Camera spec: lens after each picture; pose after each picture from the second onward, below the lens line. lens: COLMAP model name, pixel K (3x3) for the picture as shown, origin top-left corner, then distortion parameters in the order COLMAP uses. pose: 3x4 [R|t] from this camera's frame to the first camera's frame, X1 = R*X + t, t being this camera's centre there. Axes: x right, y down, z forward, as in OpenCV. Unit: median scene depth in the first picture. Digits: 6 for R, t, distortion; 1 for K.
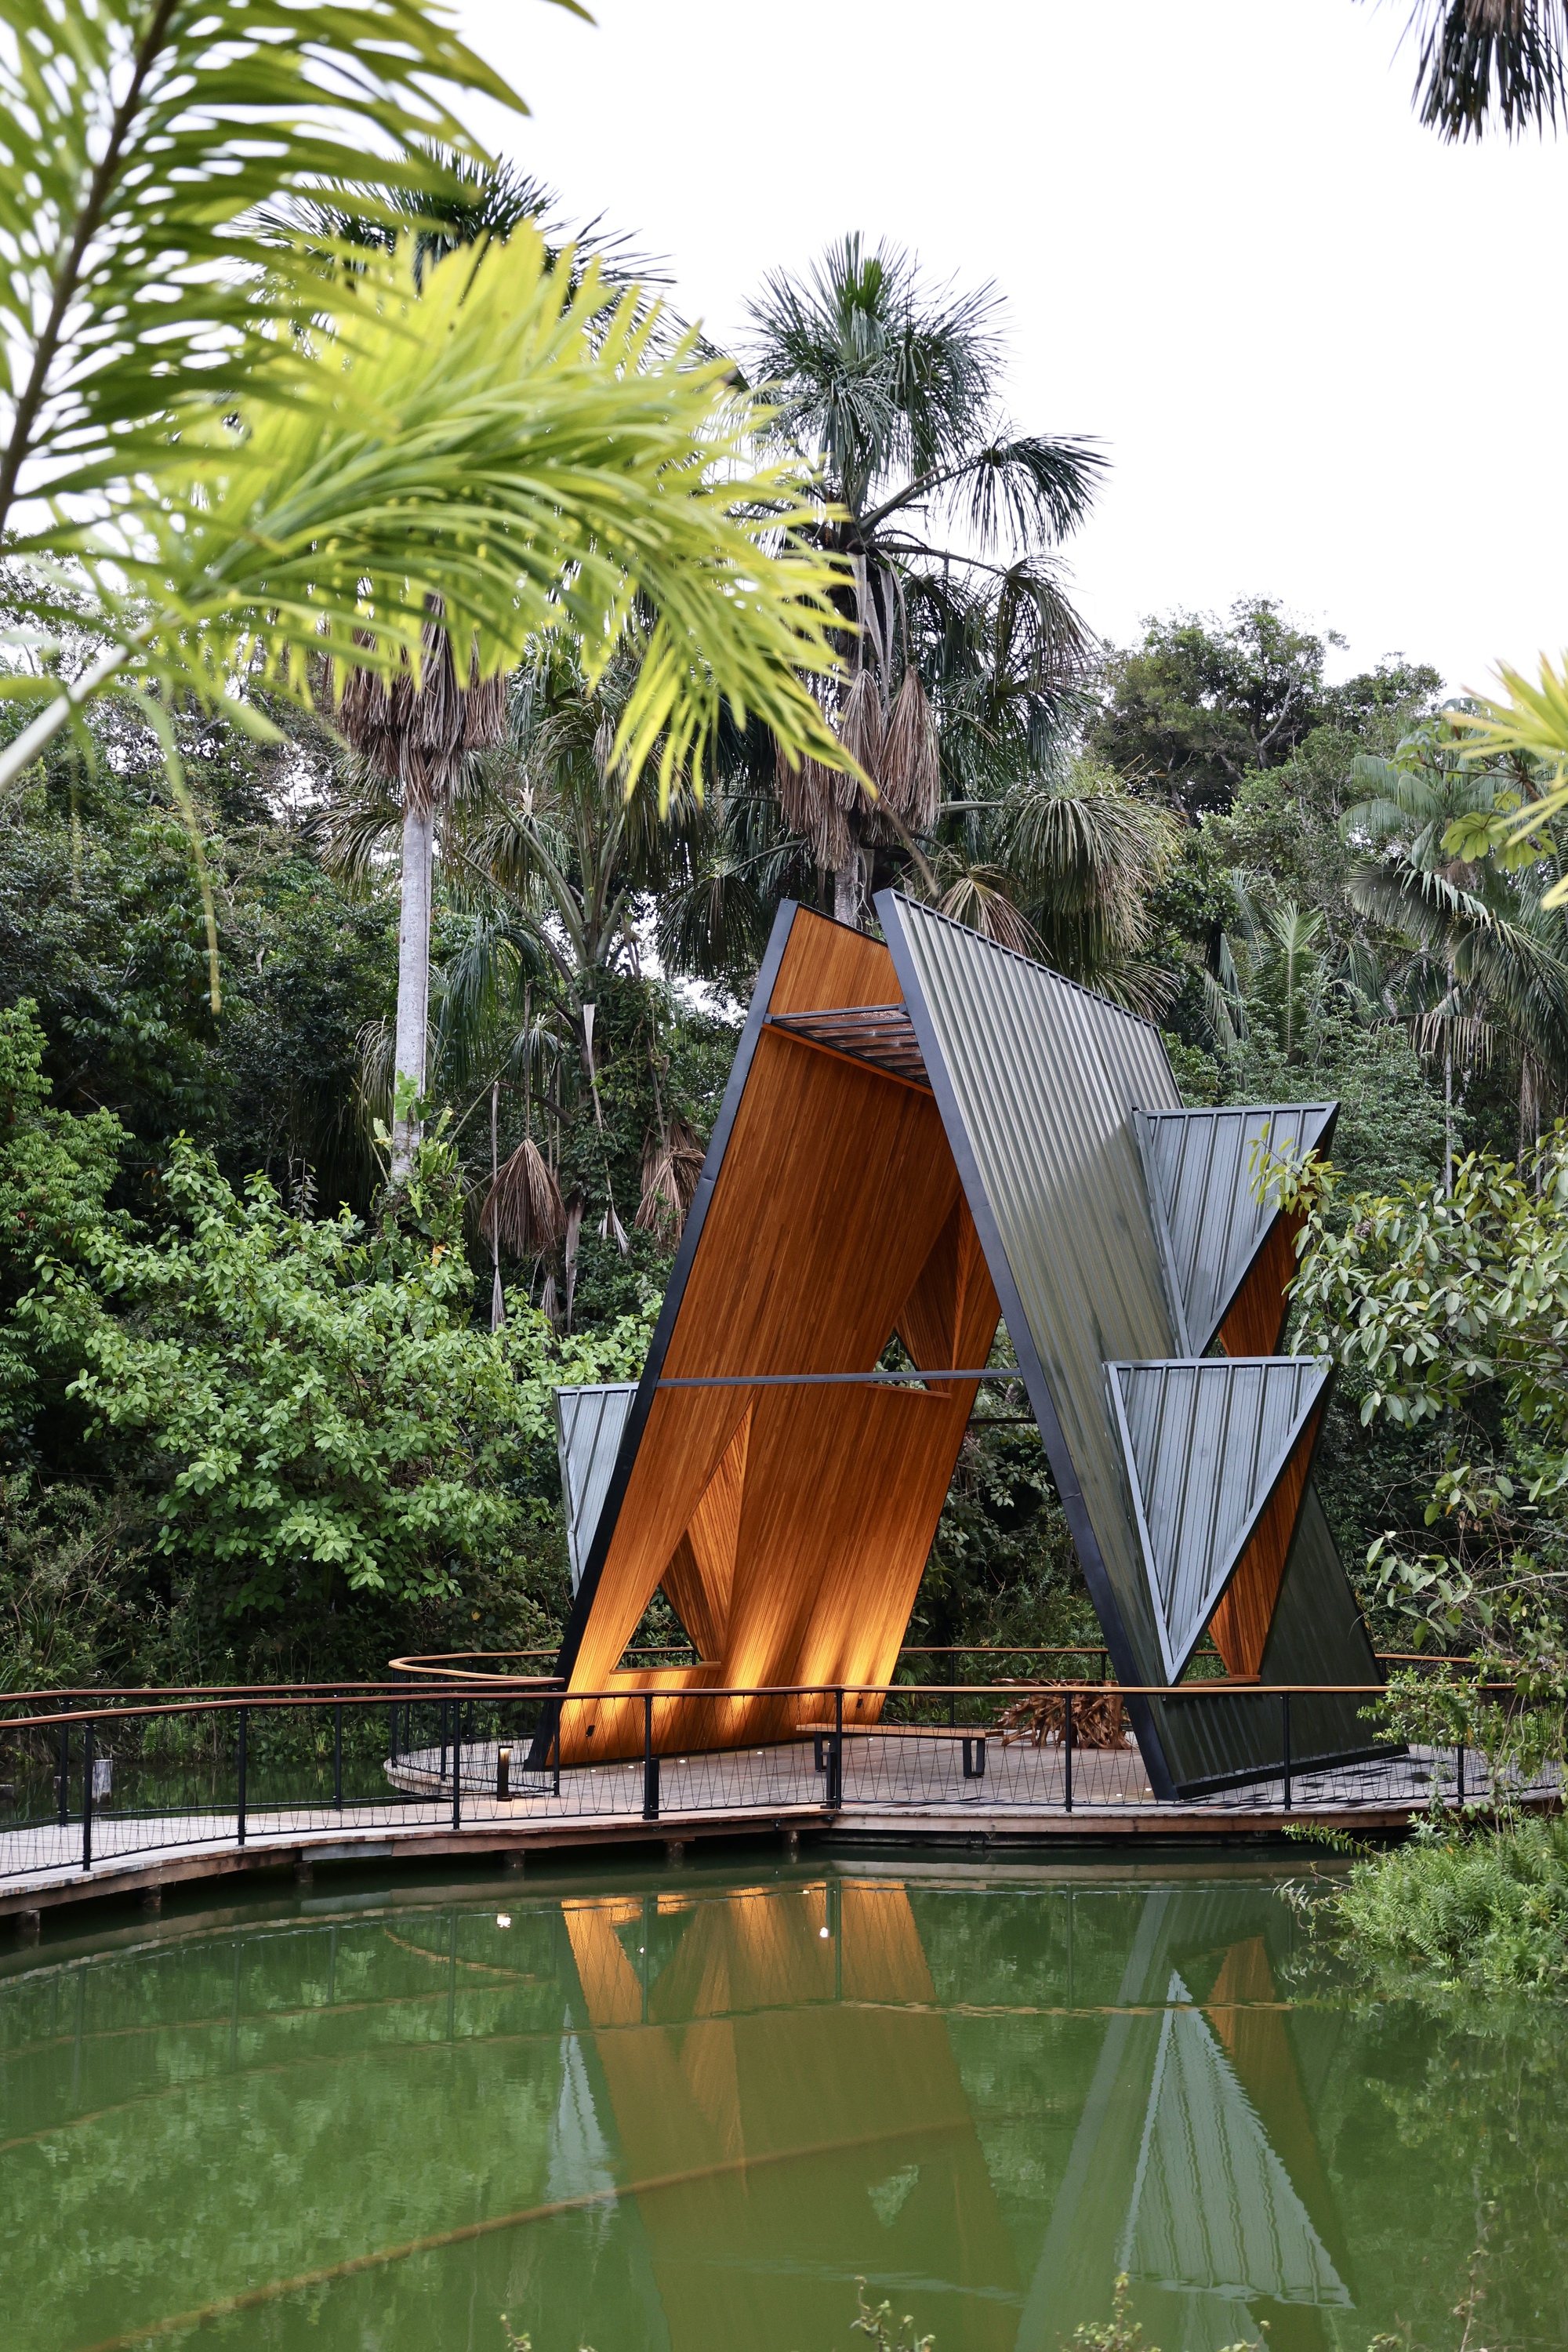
lens RADIAL K [[2829.2, 0, 789.5], [0, 2829.2, 1167.7], [0, 0, 1]] dist [0.000640, 0.000000]
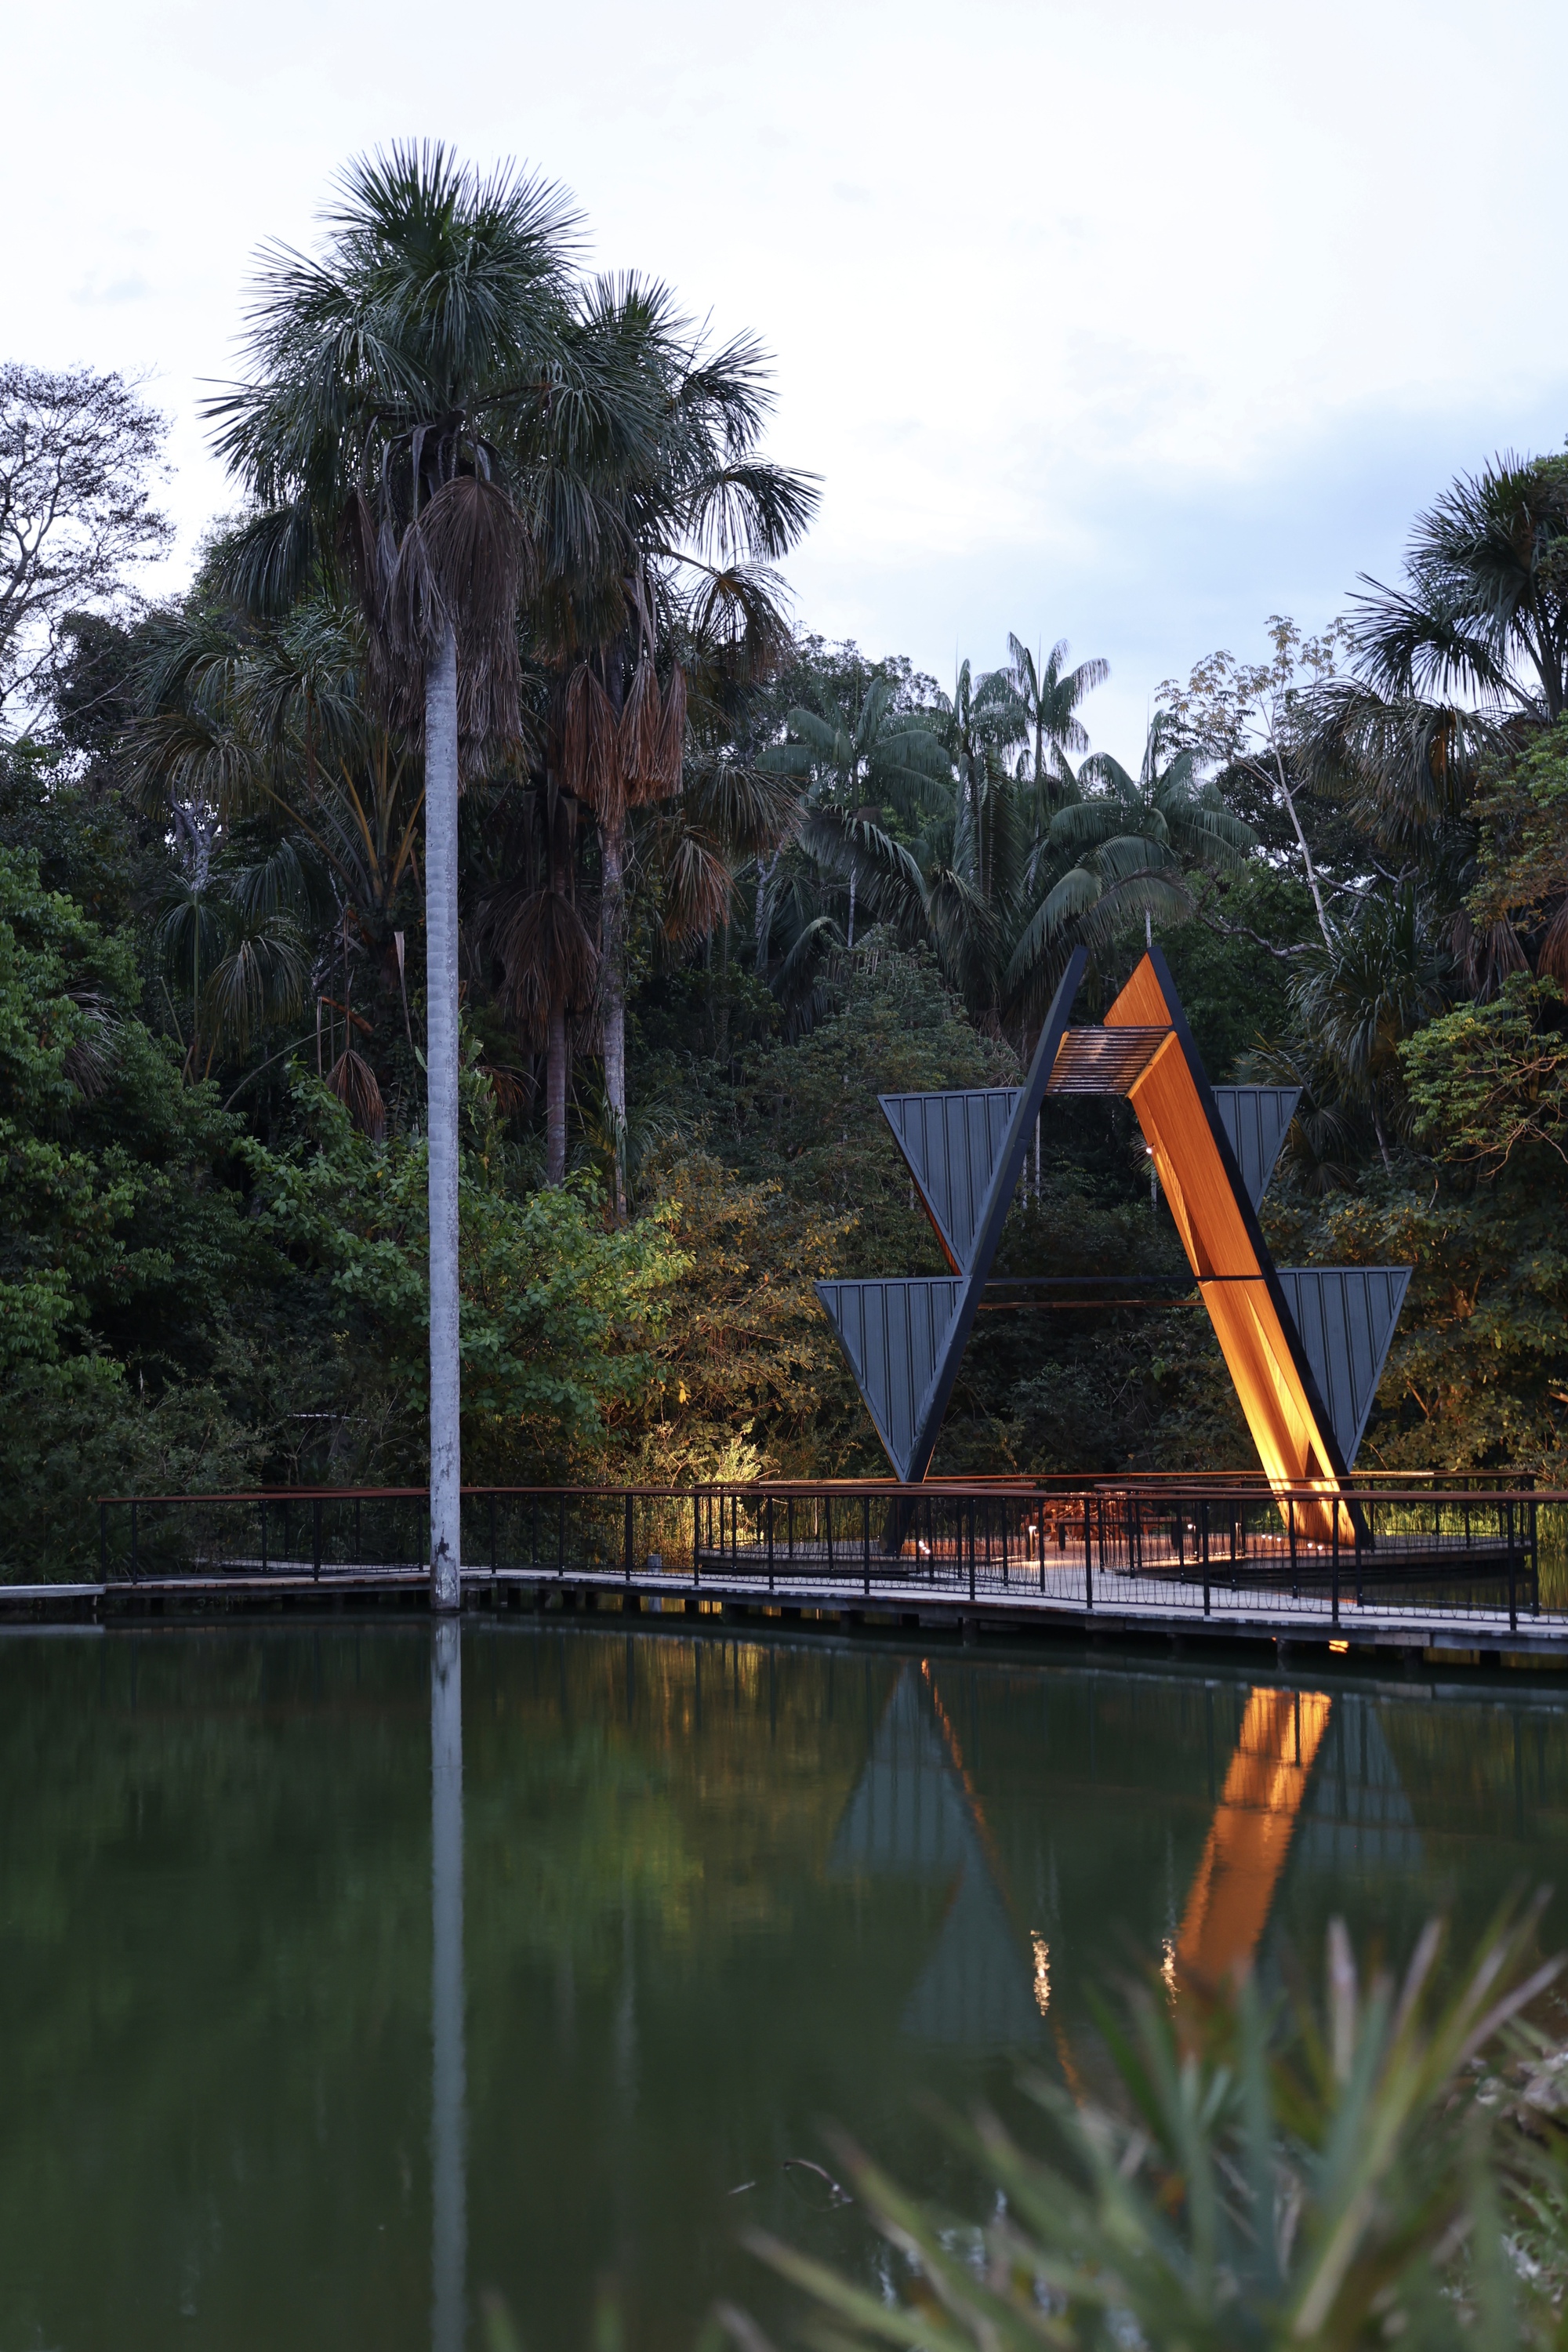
lens RADIAL K [[3343.3, 0, 770.5], [0, 3343.3, 1178.0], [0, 0, 1]] dist [0.009124, 0.000000]
pose [[0.892977, 0.018477, 0.449724, -0.530919], [-0.045430, 0.997755, 0.049214, -0.031456], [-0.447805, -0.064378, 0.891811, -0.261904]]
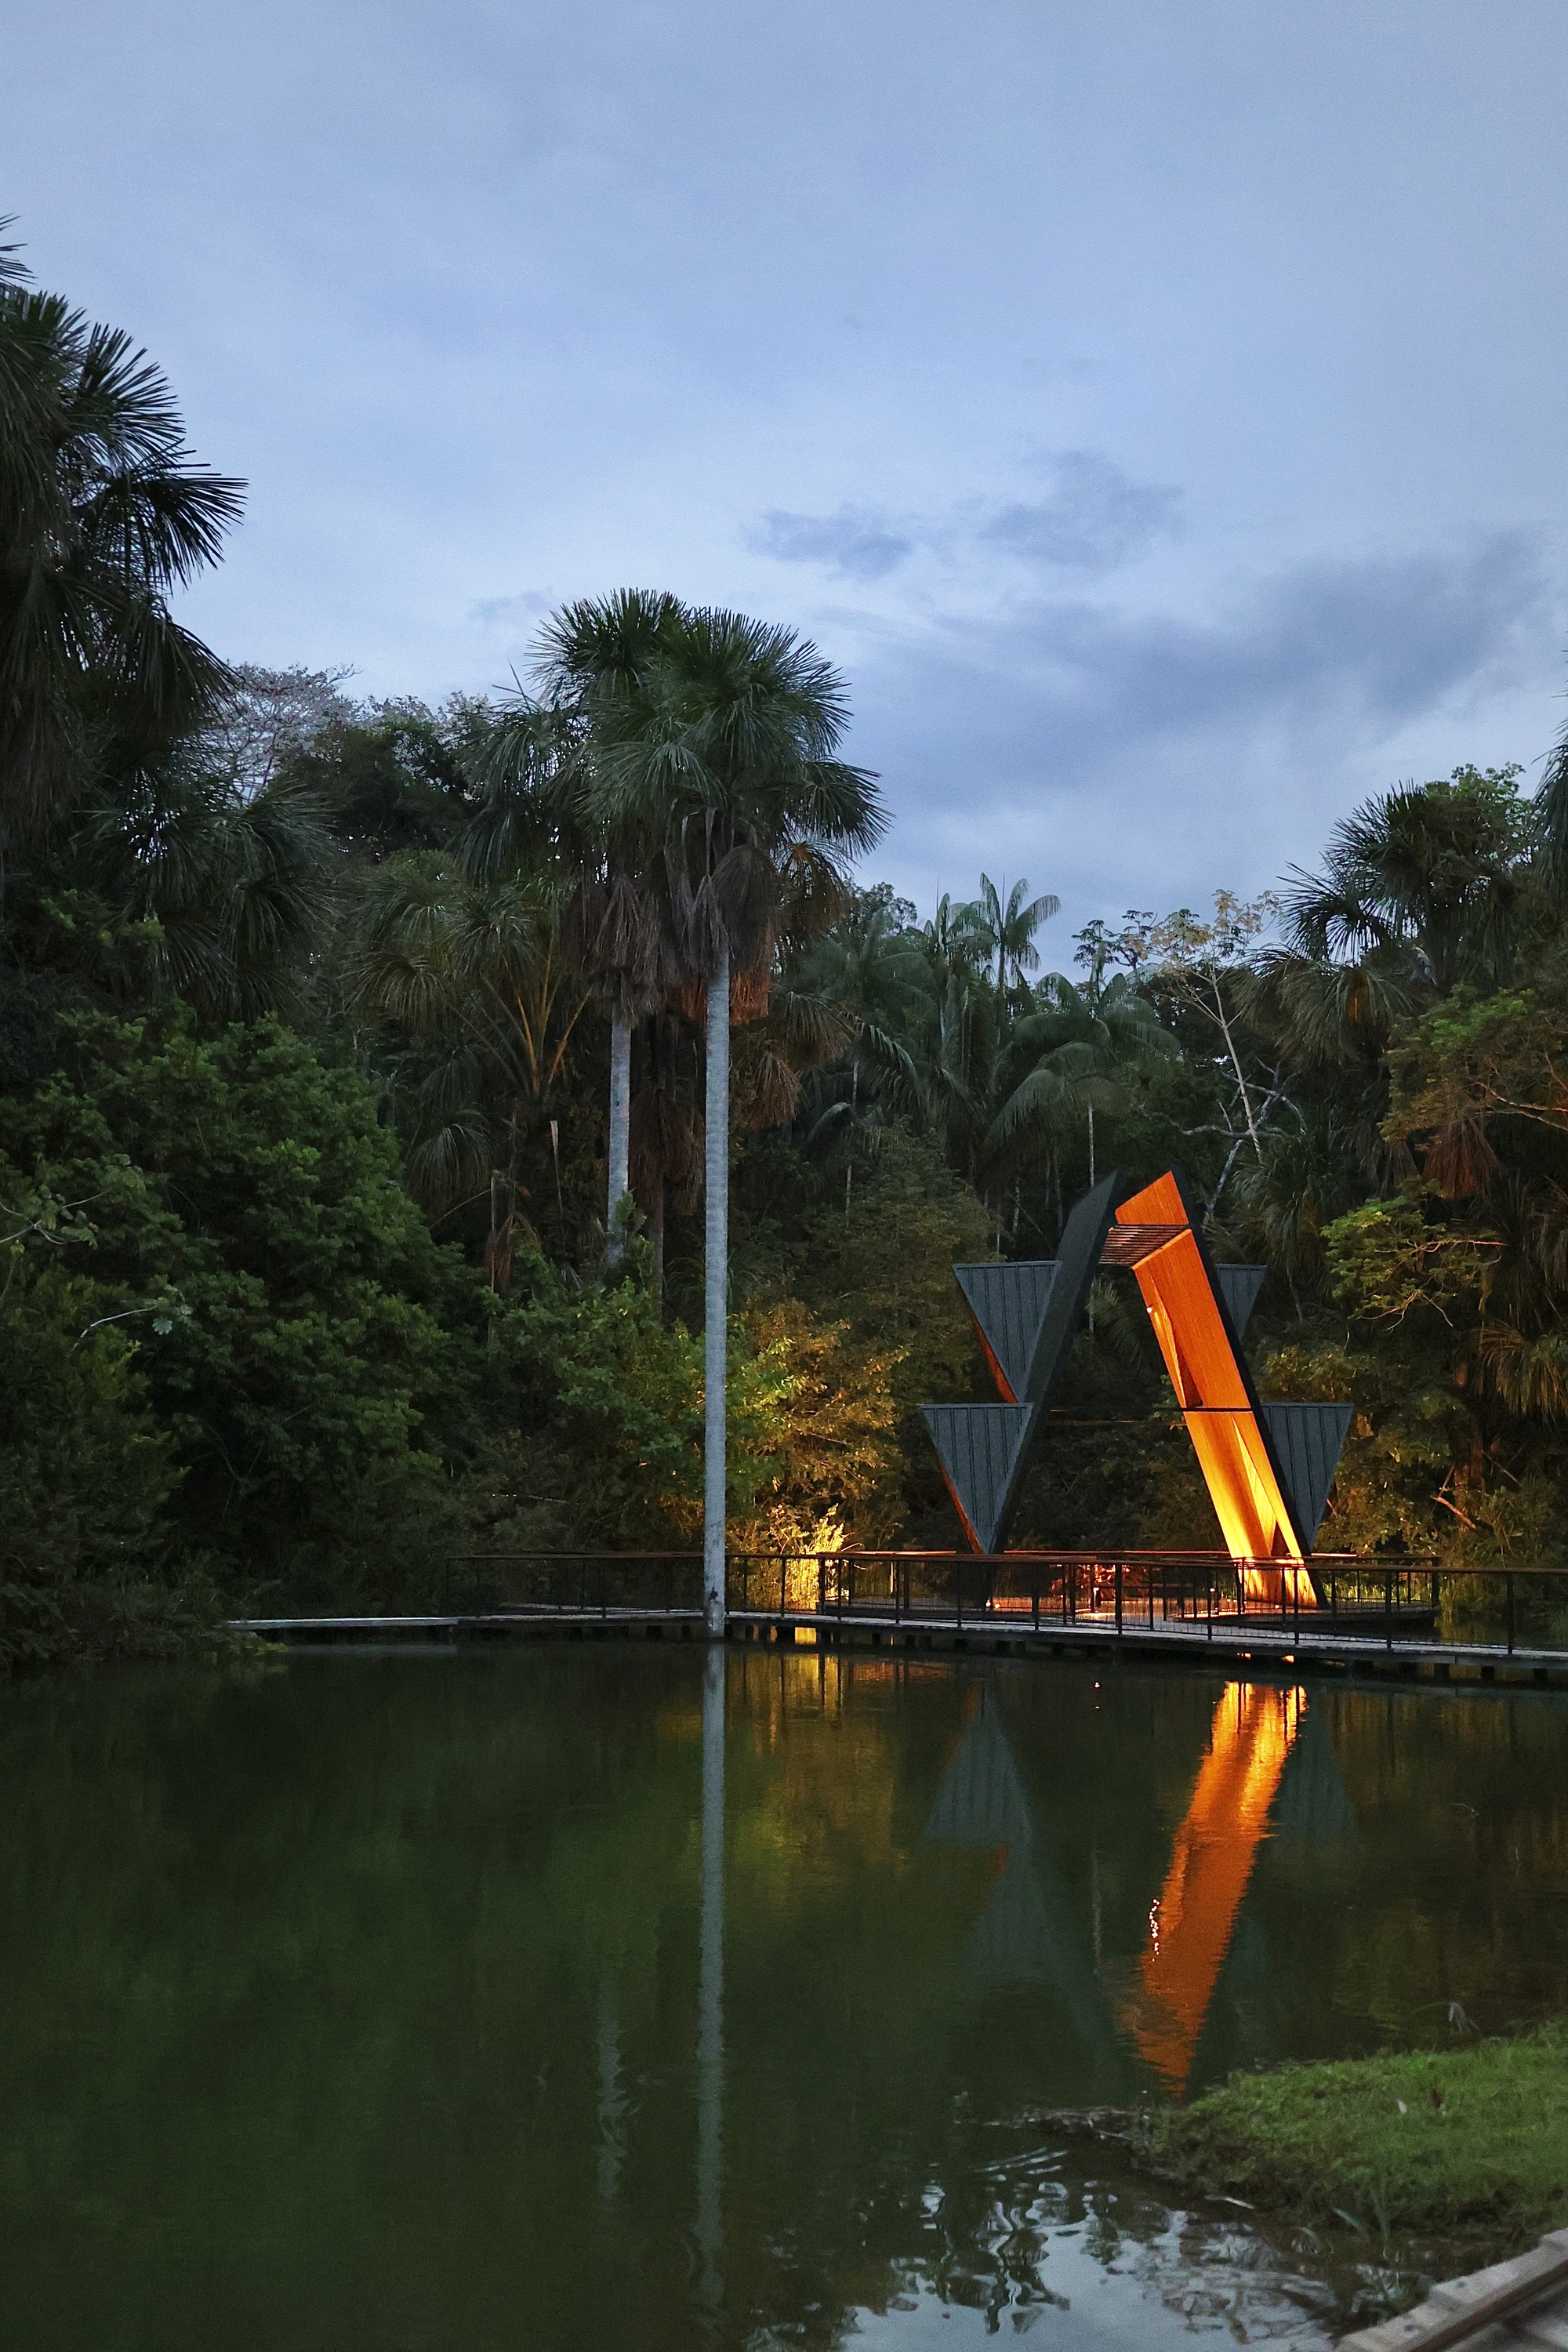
lens RADIAL K [[3075.6, 0, 777.5], [0, 3075.6, 1173.1], [0, 0, 1]] dist [0.002745, 0.000000]
pose [[0.866344, 0.055649, 0.496339, -0.749081], [-0.071734, 0.997334, 0.013389, -0.059284], [-0.494270, -0.047204, 0.868026, -0.433476]]
